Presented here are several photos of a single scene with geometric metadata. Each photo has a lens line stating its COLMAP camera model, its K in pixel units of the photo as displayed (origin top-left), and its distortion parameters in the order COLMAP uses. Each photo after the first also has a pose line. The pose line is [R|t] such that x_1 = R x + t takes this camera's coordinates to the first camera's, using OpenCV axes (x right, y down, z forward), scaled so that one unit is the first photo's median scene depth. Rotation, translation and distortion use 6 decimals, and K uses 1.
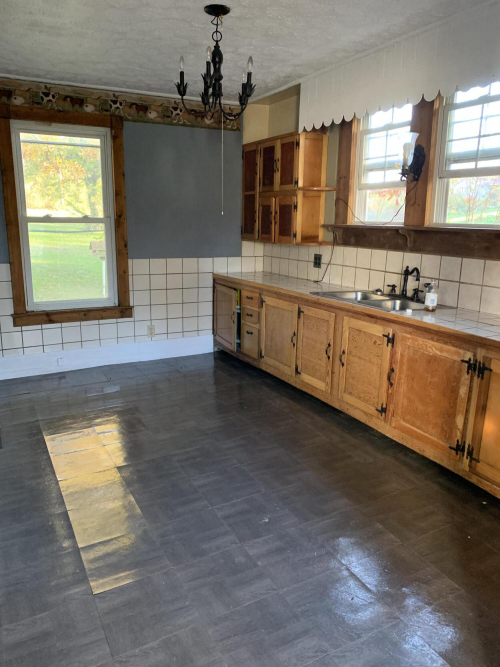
lens RADIAL K [[508.5, 0, 247.8], [0, 508.5, 333.9], [0, 0, 1]] dist [0.029701, -0.021553]
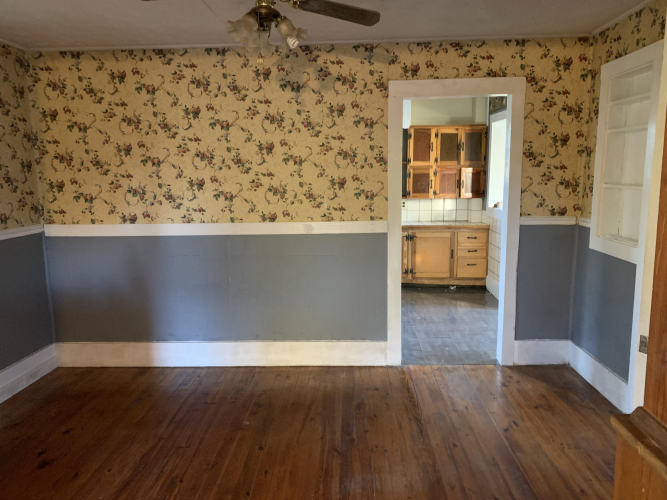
lens RADIAL K [[508.5, 0, 334.7], [0, 508.5, 244.7], [0, 0, 1]] dist [0.029701, -0.021553]
pose [[0.484722, -0.140234, 0.863353, -1.958901], [0.211040, 0.976652, 0.040150, -0.081968], [-0.848826, 0.162741, 0.503000, 0.028698]]
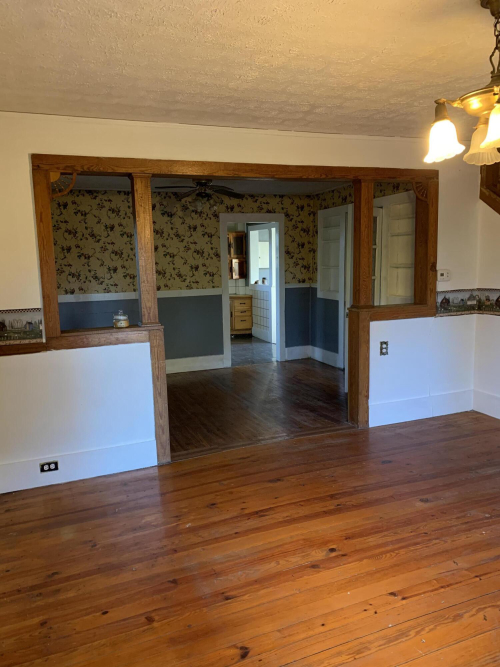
lens RADIAL K [[508.5, 0, 248.5], [0, 508.5, 338.1], [0, 0, 1]] dist [0.029701, -0.021553]
pose [[0.101195, -0.162639, 0.981483, -4.385751], [0.242231, 0.960885, 0.134251, -0.169543], [-0.964927, 0.224160, 0.136633, 0.292880]]
